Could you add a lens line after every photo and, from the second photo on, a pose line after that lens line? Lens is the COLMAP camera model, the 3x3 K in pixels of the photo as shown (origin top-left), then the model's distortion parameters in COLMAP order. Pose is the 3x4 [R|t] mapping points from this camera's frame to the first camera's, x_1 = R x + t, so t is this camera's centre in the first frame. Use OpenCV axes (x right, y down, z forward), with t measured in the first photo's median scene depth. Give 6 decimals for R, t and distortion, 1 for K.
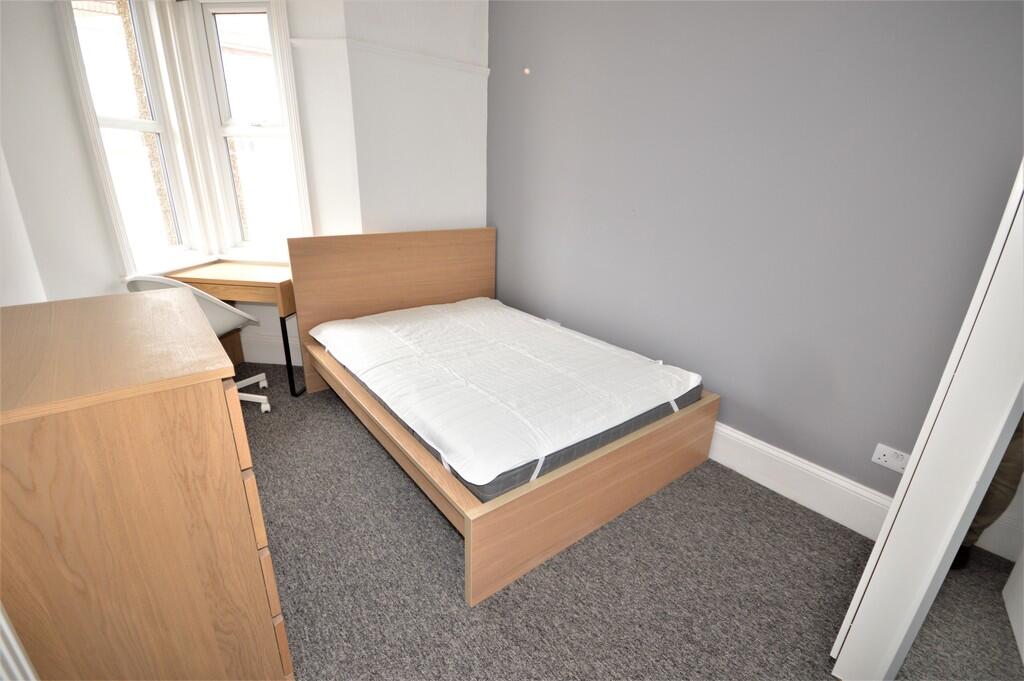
lens RADIAL K [[456.6, 0, 516.7], [0, 456.6, 336.8], [0, 0, 1]] dist [0.002349, 0.000097]
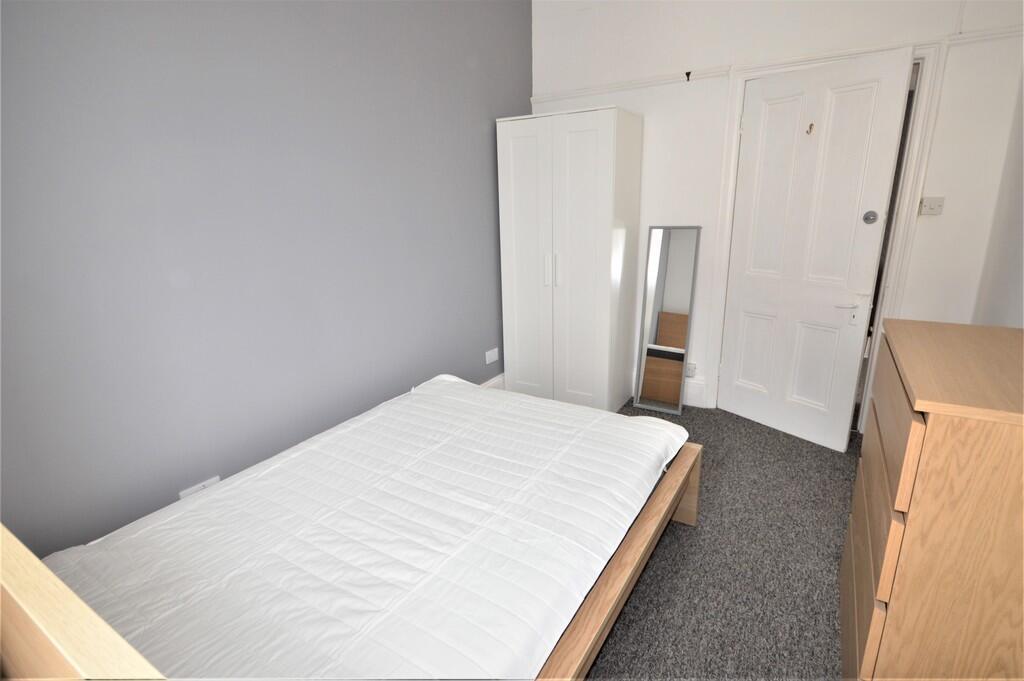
lens RADIAL K [[492.4, 0, 517.9], [0, 492.4, 341.7], [0, 0, 1]] dist [-0.005606, -0.000735]
pose [[-0.328889, -0.275322, 0.903344, -0.785410], [0.343650, 0.856086, 0.386034, -0.417056], [-0.879623, 0.437396, -0.186943, 1.105625]]
